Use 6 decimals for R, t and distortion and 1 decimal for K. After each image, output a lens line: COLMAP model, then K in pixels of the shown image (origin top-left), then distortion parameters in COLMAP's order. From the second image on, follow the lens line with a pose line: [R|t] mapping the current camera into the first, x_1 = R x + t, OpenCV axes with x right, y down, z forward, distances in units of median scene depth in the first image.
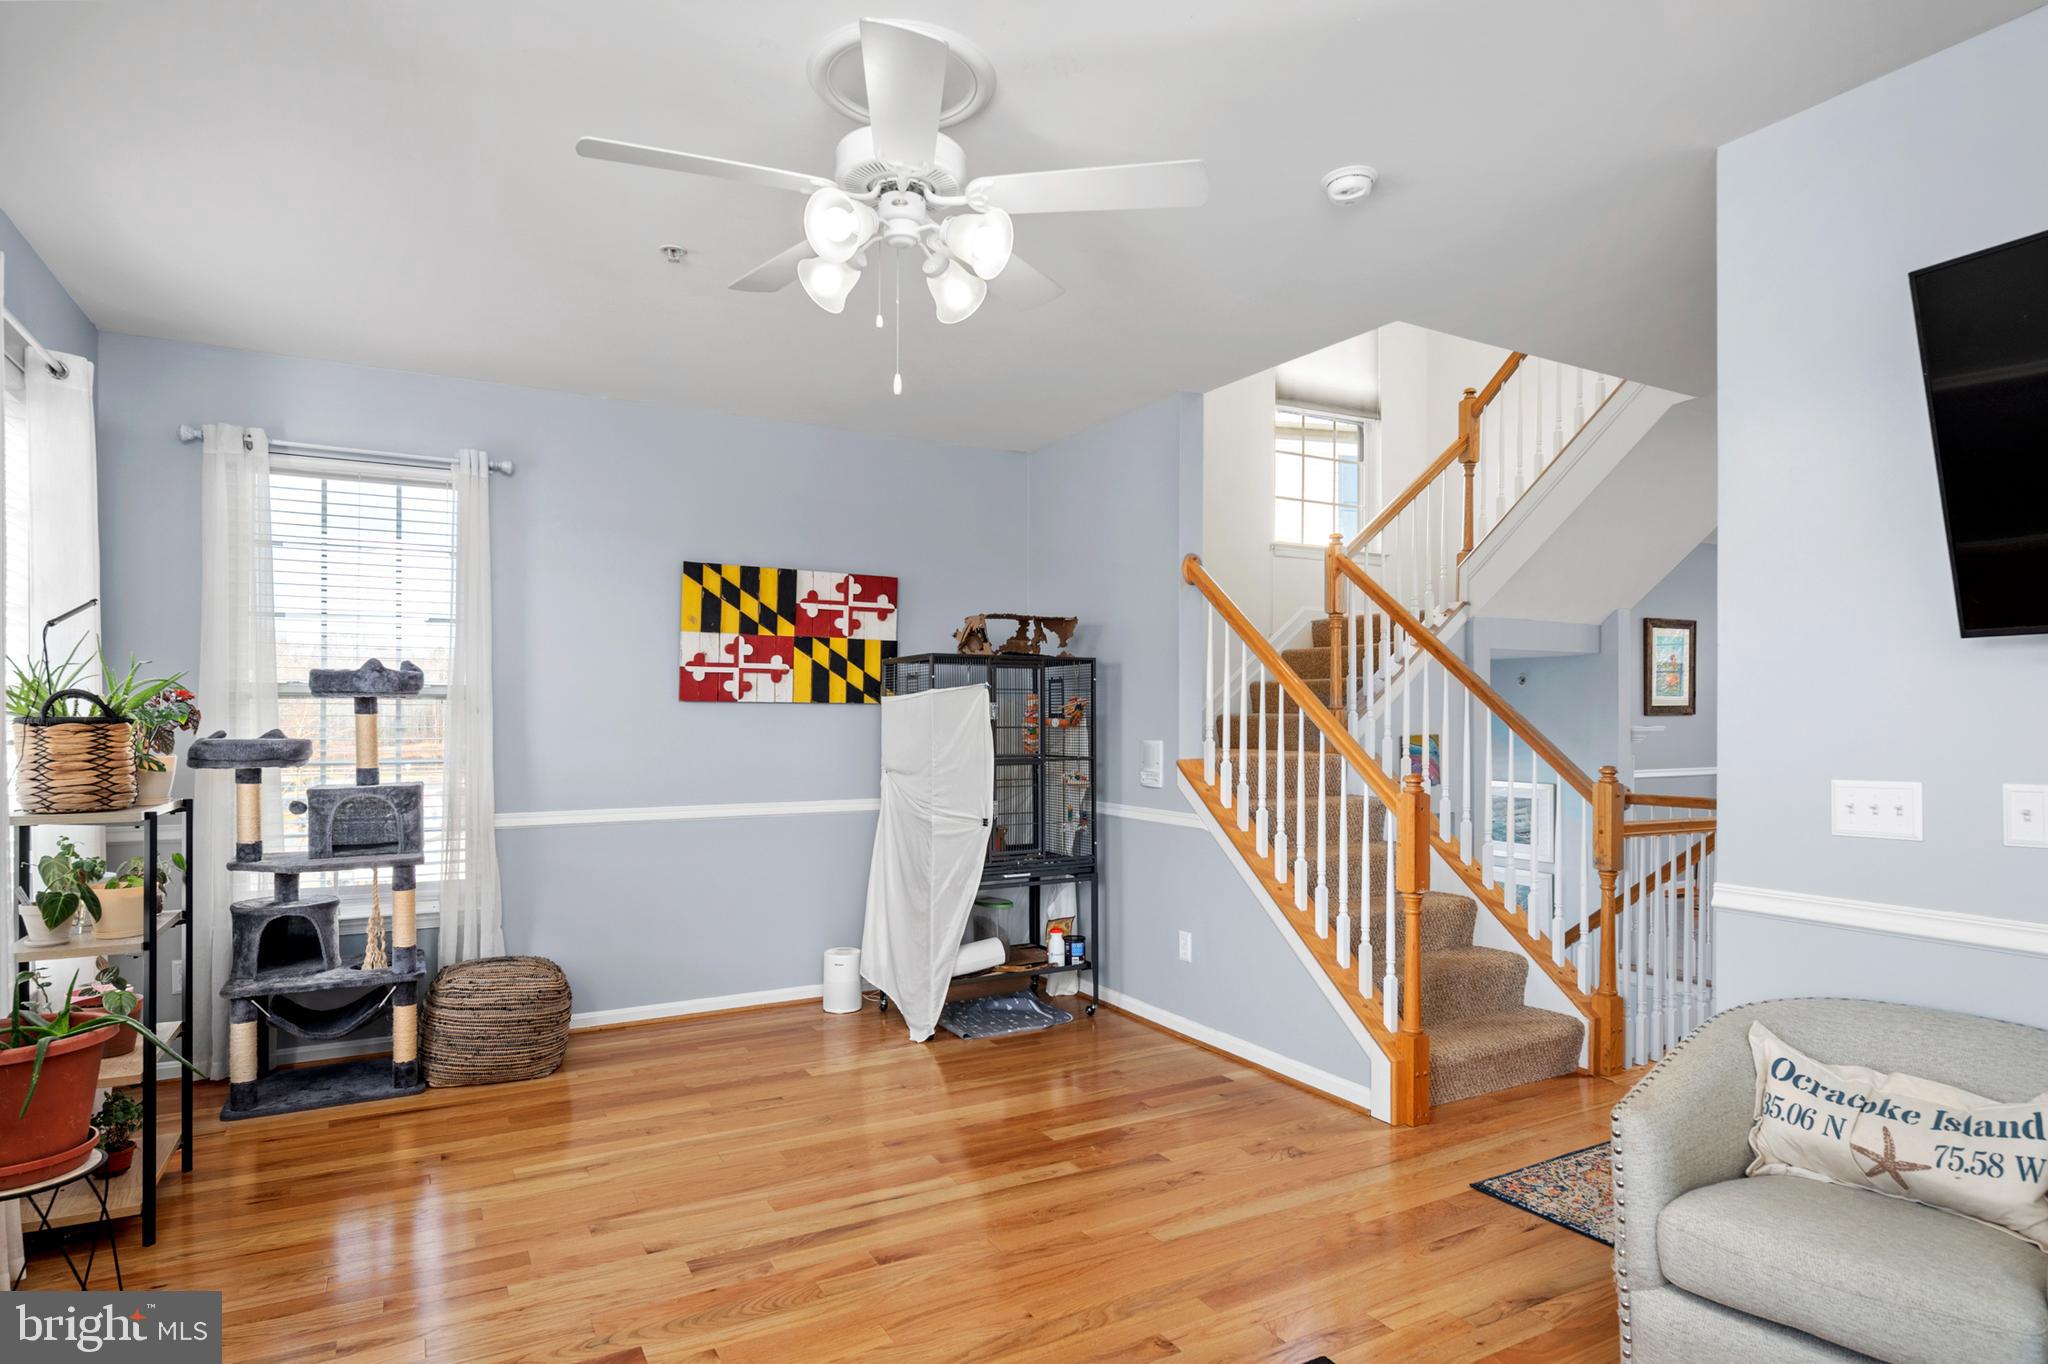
lens RADIAL K [[1117.7, 0, 1019.8], [0, 1117.7, 707.5], [0, 0, 1]] dist [0.000069, -0.007812]
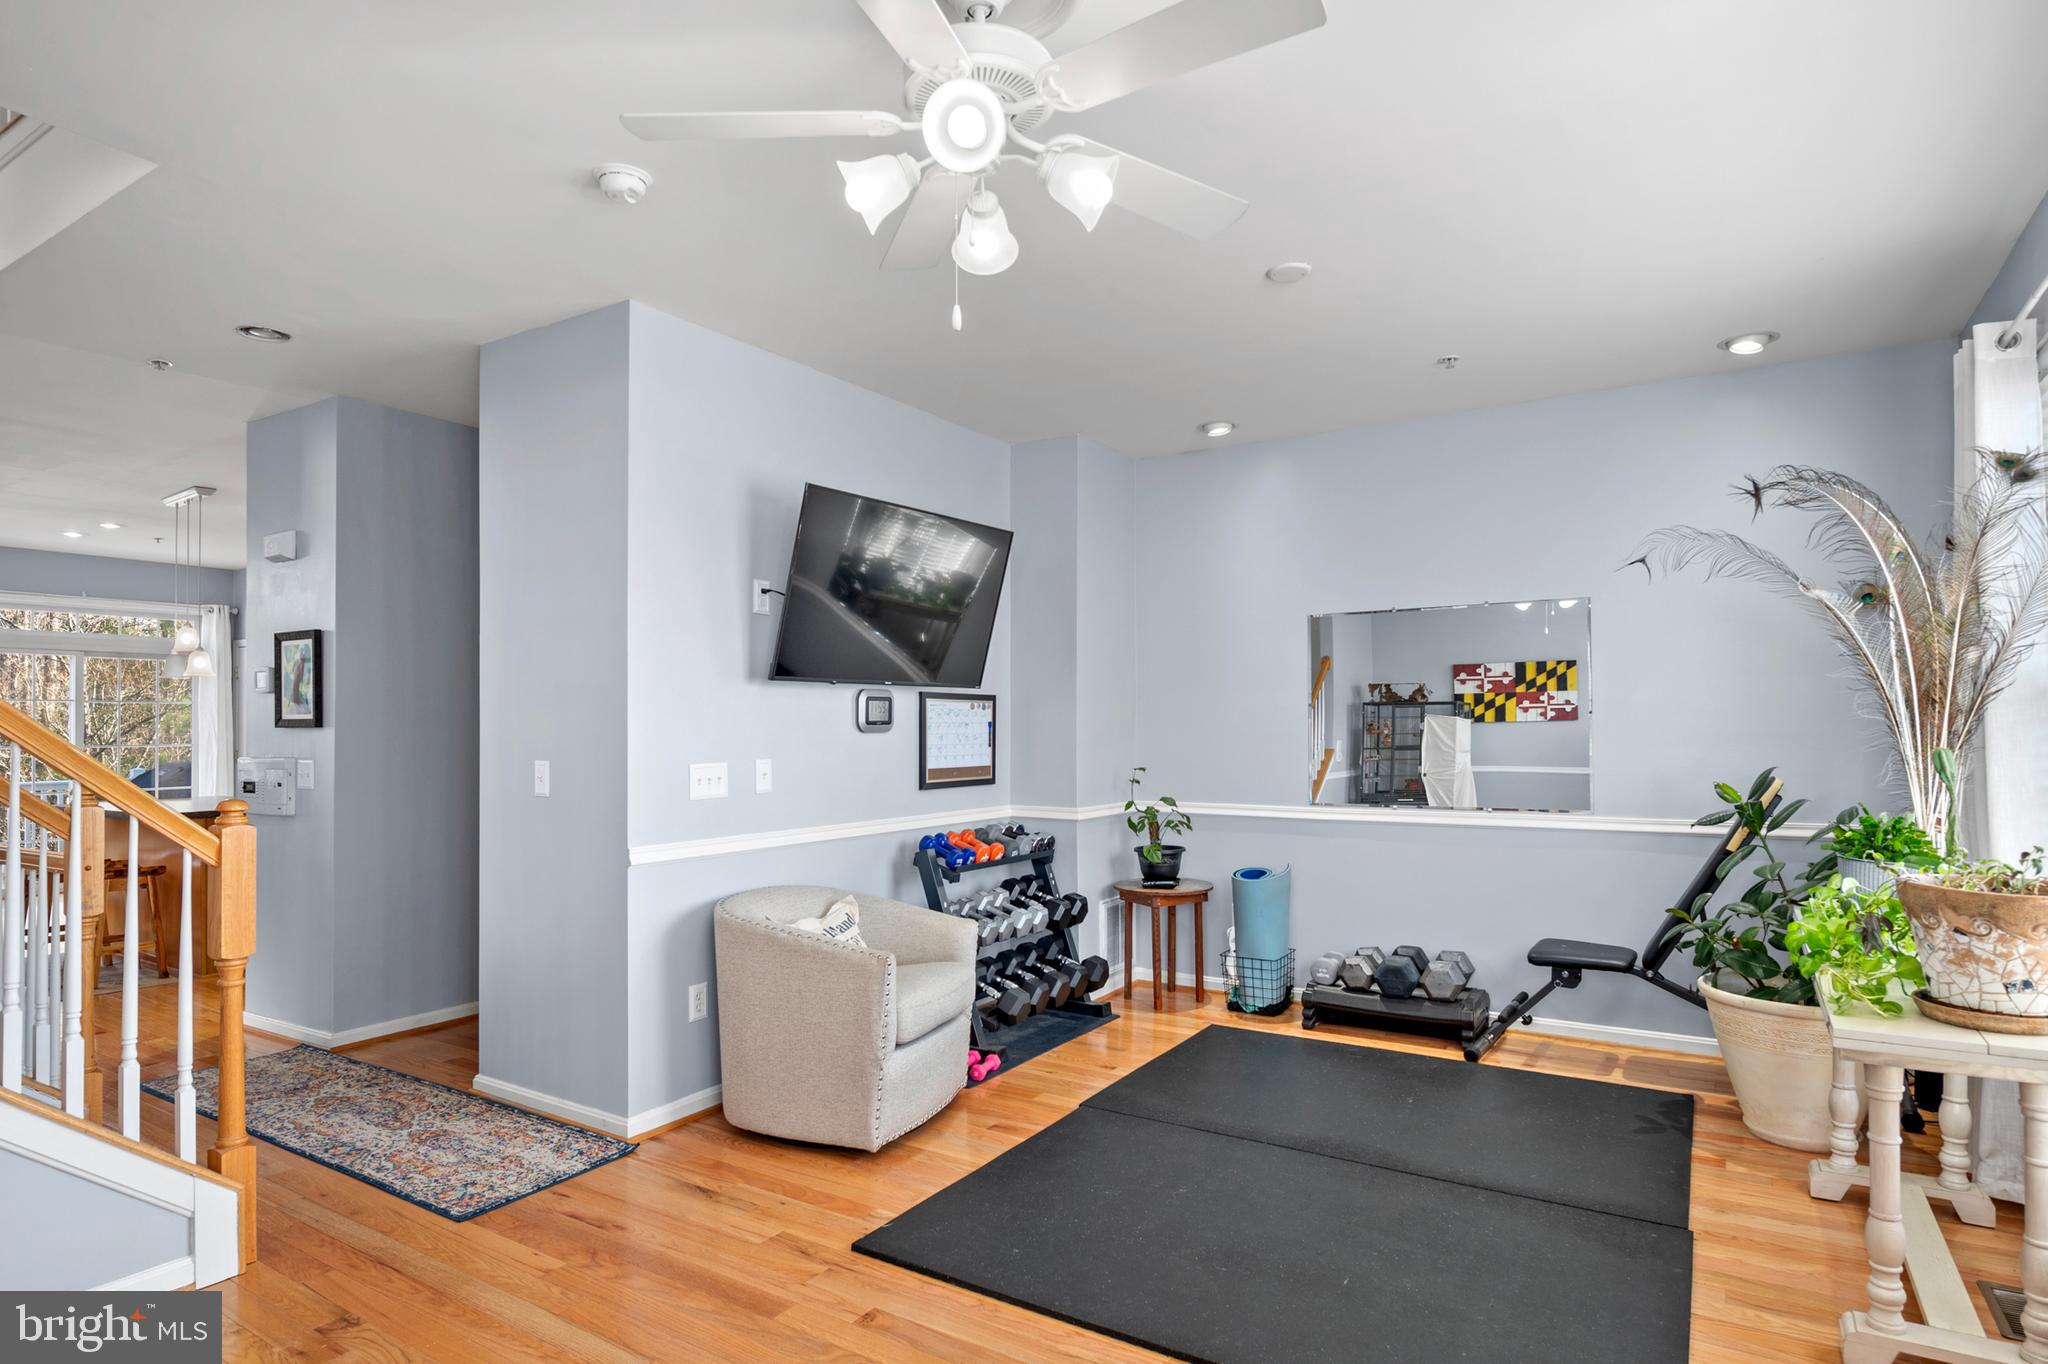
lens RADIAL K [[1117.7, 0, 1019.8], [0, 1117.7, 707.5], [0, 0, 1]] dist [0.000069, -0.007812]
pose [[-0.466989, 0.010499, 0.884201, -0.707815], [0.002374, 0.999941, -0.010620, 0.002667], [-0.884260, -0.002861, -0.466986, 1.095478]]
